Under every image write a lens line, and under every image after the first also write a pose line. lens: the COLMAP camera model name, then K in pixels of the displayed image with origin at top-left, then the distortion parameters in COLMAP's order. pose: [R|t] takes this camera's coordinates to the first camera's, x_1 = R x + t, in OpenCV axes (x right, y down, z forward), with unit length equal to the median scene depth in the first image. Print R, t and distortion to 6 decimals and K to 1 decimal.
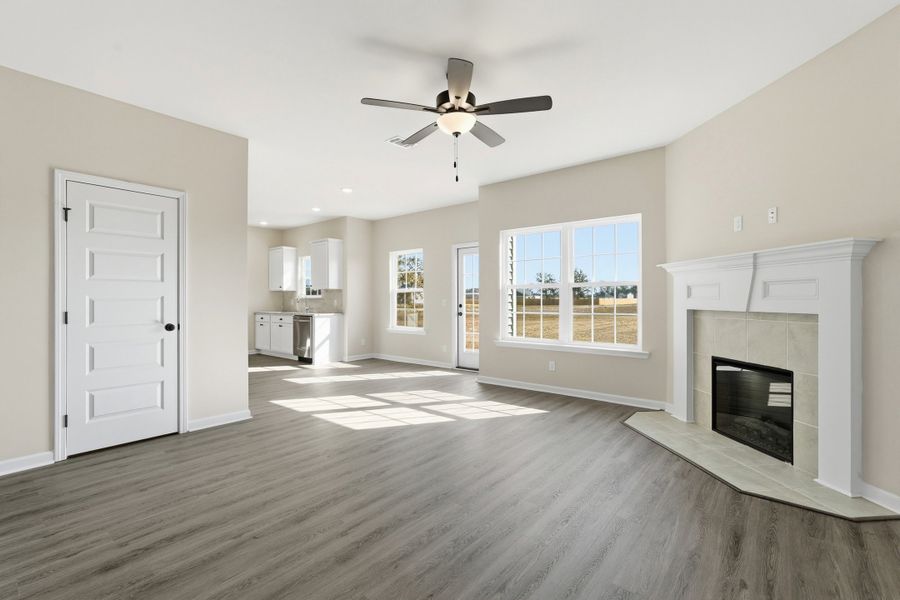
lens RADIAL K [[400.2, 0, 450.5], [0, 400.2, 298.4], [0, 0, 1]] dist [-0.014478, 0.007441]
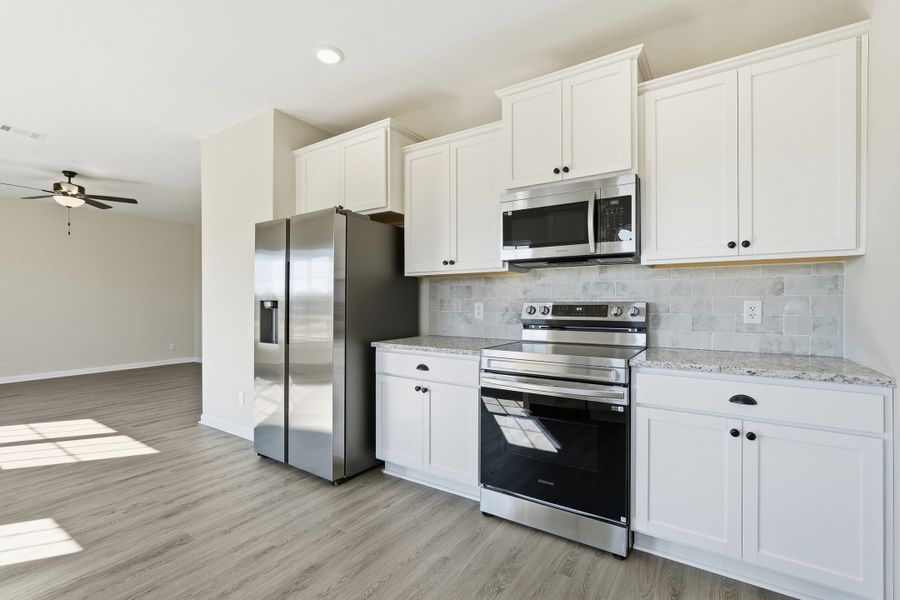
lens RADIAL K [[400.2, 0, 449.3], [0, 400.2, 305.4], [0, 0, 1]] dist [-0.014478, 0.007441]
pose [[-0.994643, 0.007695, -0.103088, -0.926280], [0.007250, 0.999963, 0.004684, 0.008545], [0.103120, 0.003911, -0.994661, 1.862221]]
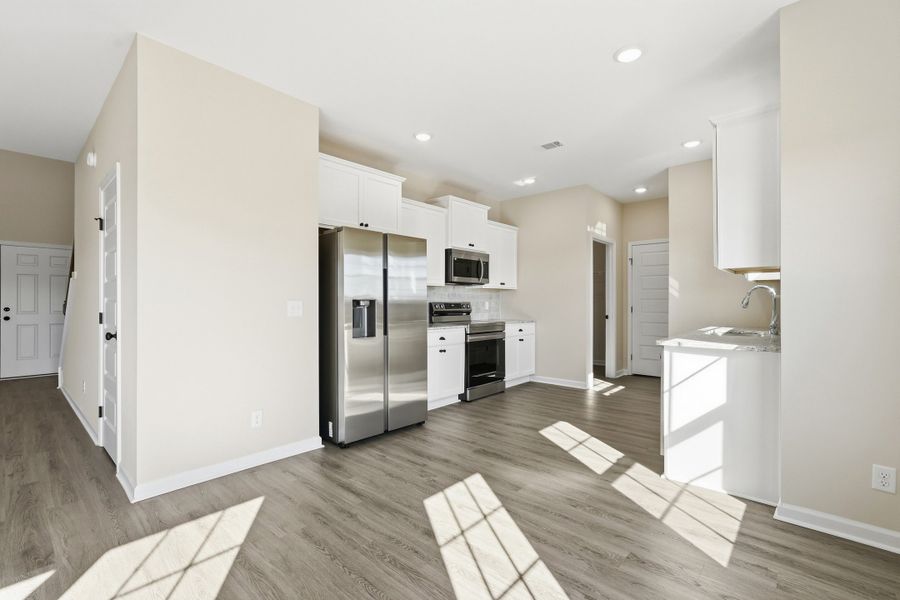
lens RADIAL K [[400.2, 0, 452.5], [0, 400.2, 302.5], [0, 0, 1]] dist [-0.014478, 0.007441]
pose [[-0.043209, 0.004683, -0.999055, 0.060580], [0.004445, 0.999980, 0.004495, 0.003187], [0.999056, -0.004247, -0.043229, 1.362160]]
